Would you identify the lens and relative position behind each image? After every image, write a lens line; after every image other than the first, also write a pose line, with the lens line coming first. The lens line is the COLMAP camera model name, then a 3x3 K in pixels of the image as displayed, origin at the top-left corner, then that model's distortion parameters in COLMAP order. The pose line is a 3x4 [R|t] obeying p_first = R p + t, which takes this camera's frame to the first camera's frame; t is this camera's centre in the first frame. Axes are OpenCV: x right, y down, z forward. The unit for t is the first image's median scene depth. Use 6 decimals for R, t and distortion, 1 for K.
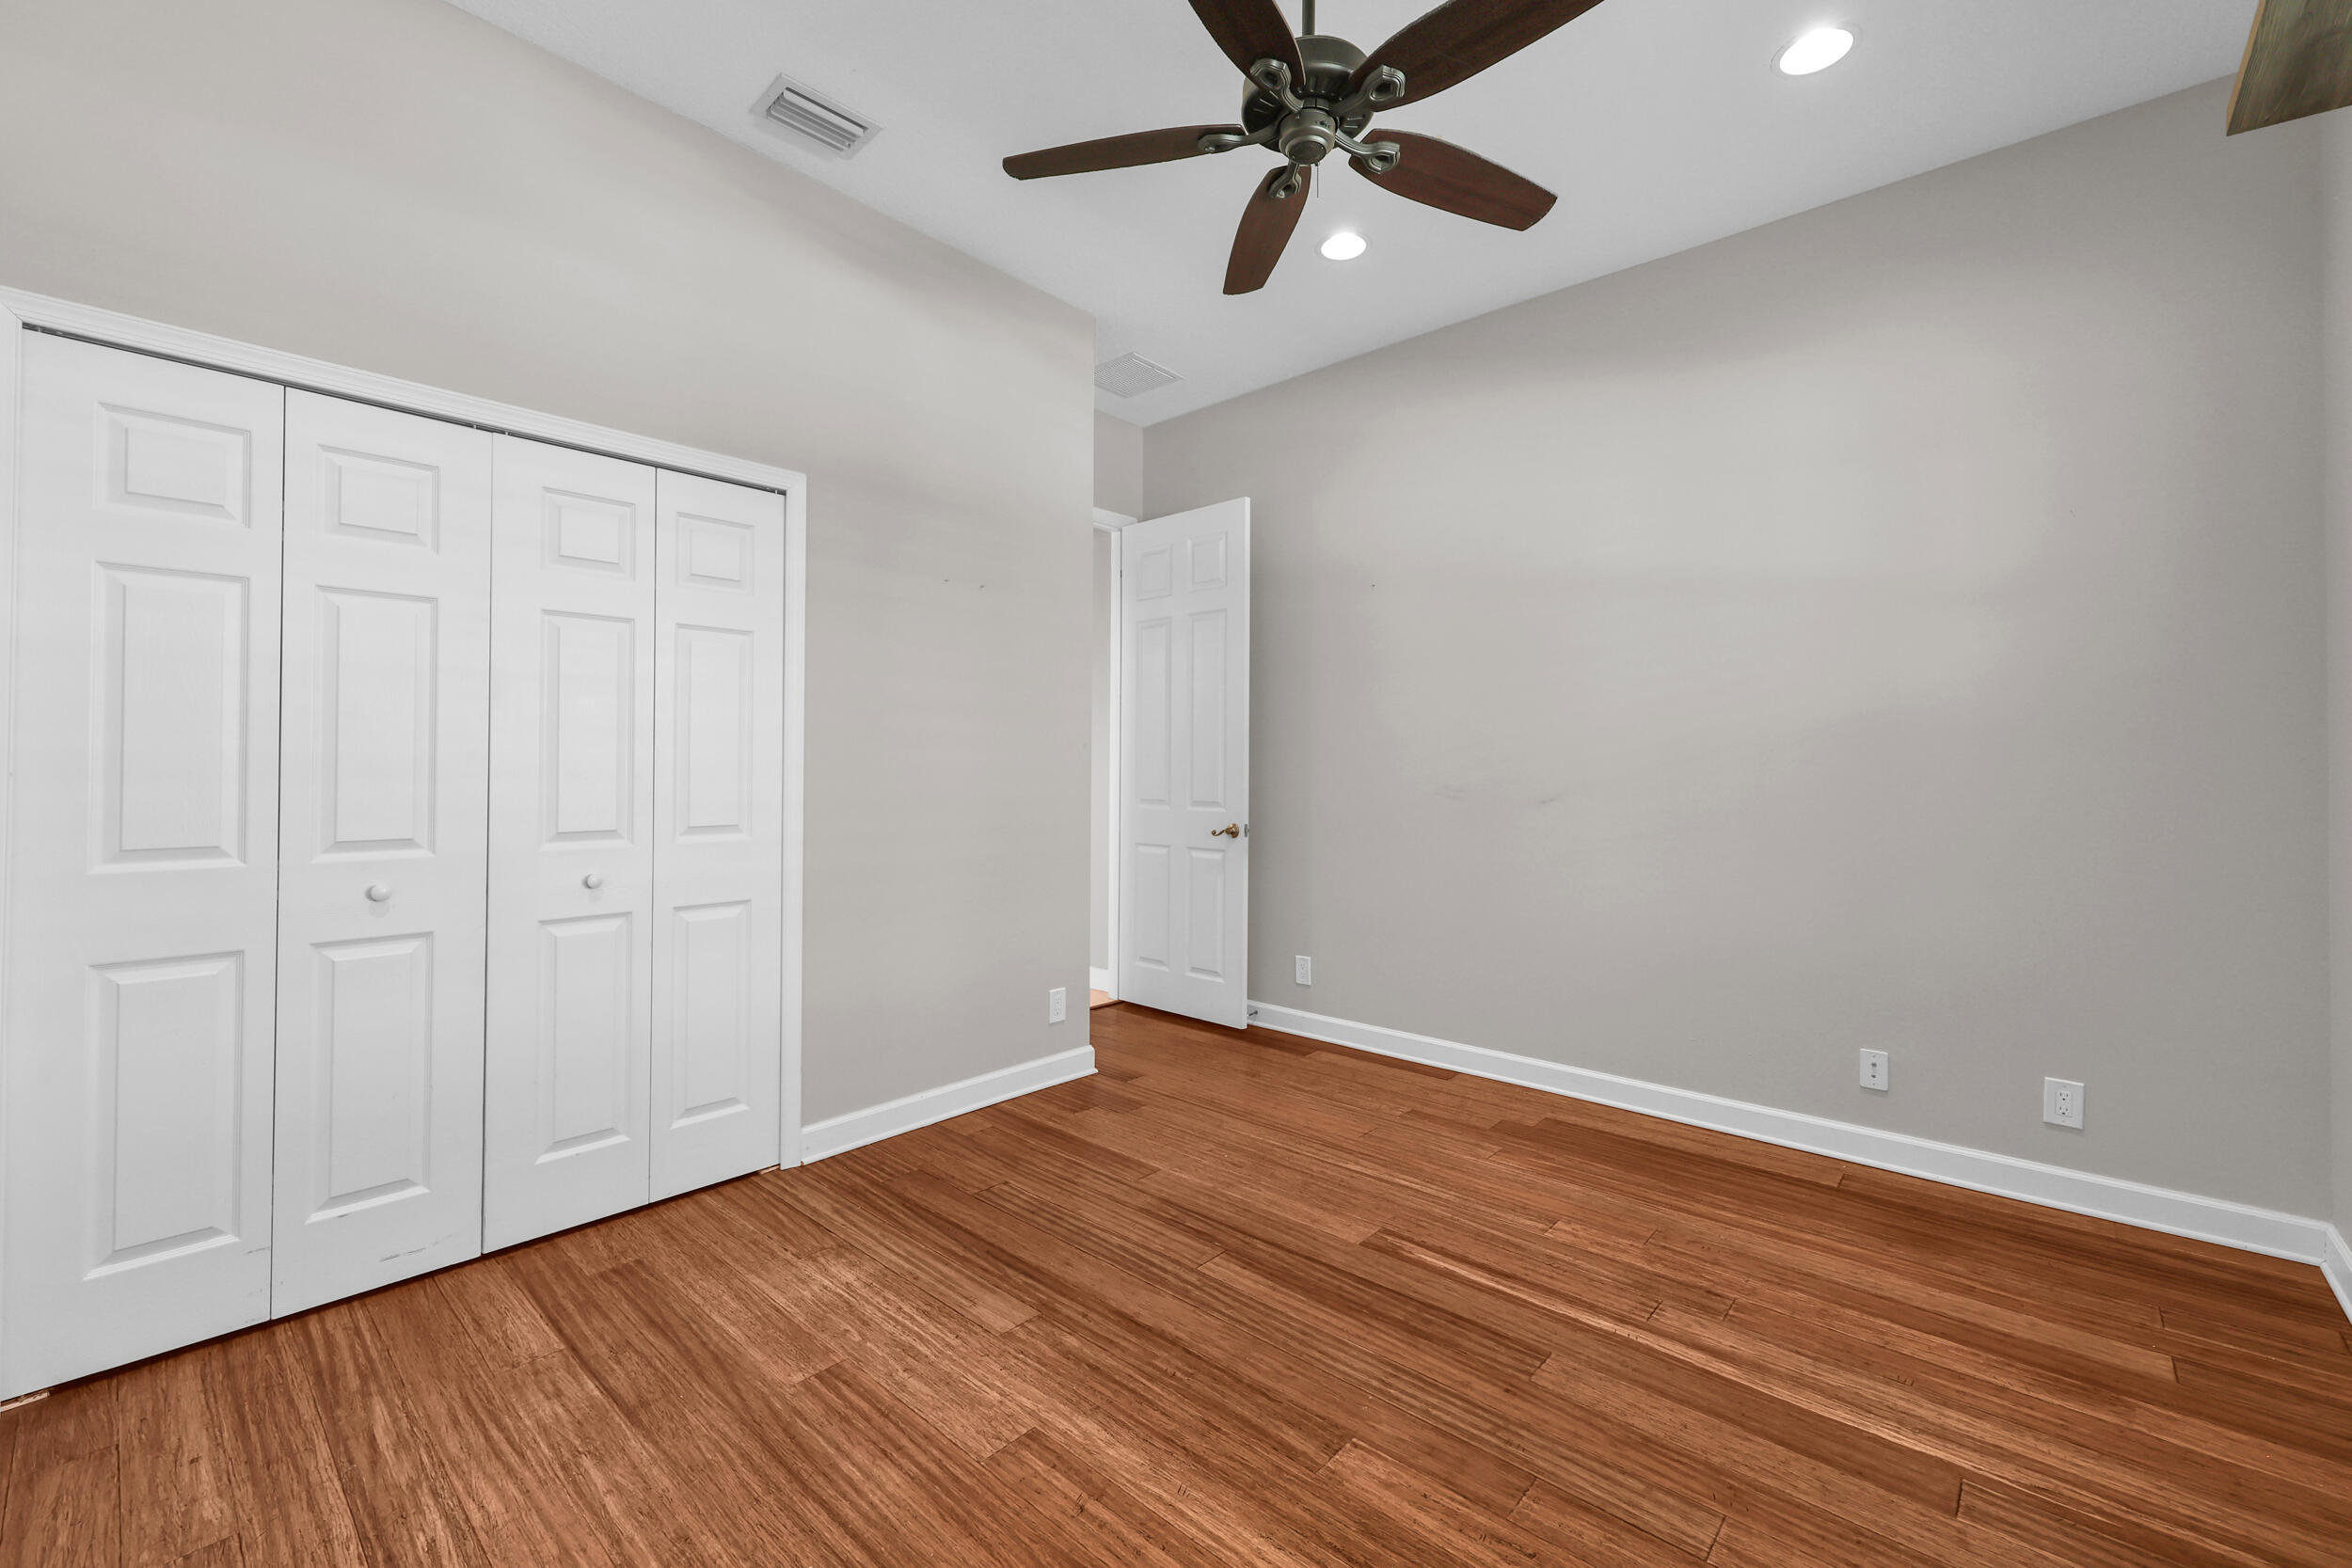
lens RADIAL K [[964.0, 0, 1159.1], [0, 964.0, 768.6], [0, 0, 1]] dist [0.000636, 0.000028]
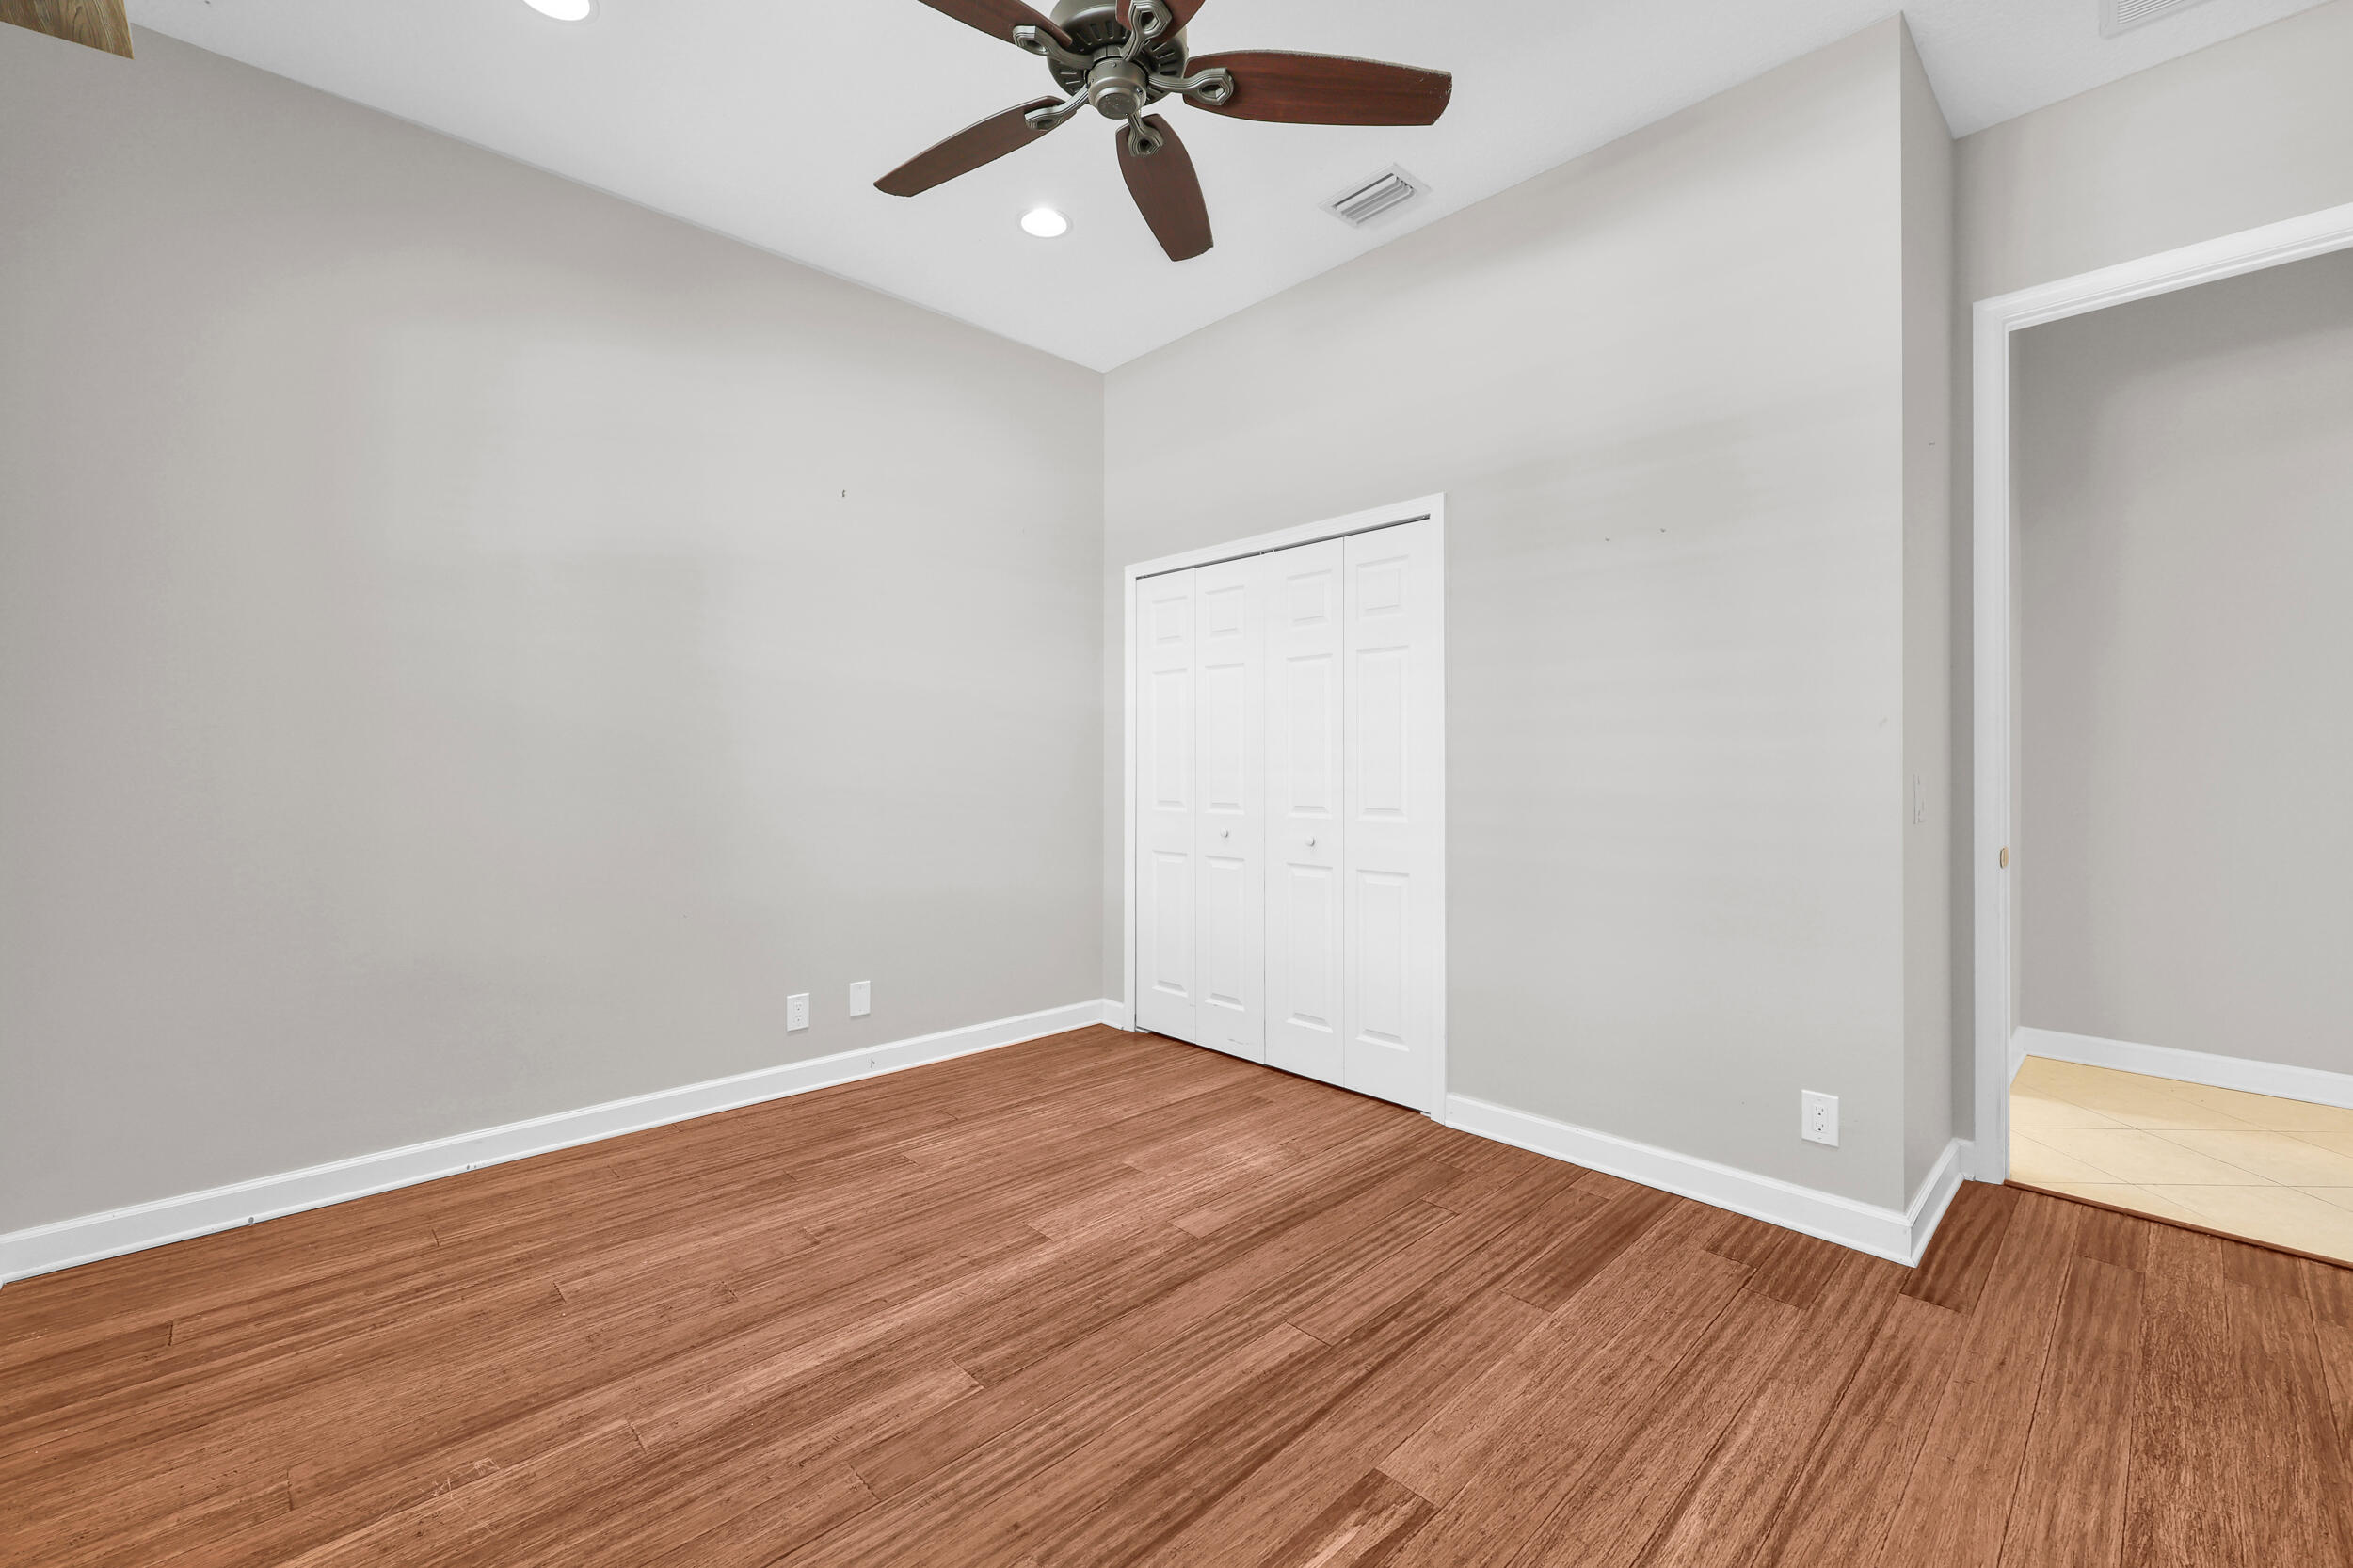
lens RADIAL K [[964.5, 0, 1160.8], [0, 964.5, 778.6], [0, 0, 1]] dist [0.000636, 0.000028]
pose [[-0.071451, 0.009413, -0.997400, 0.994779], [0.001244, 0.999956, 0.009348, 0.010467], [0.997443, -0.000573, -0.071460, 1.017506]]
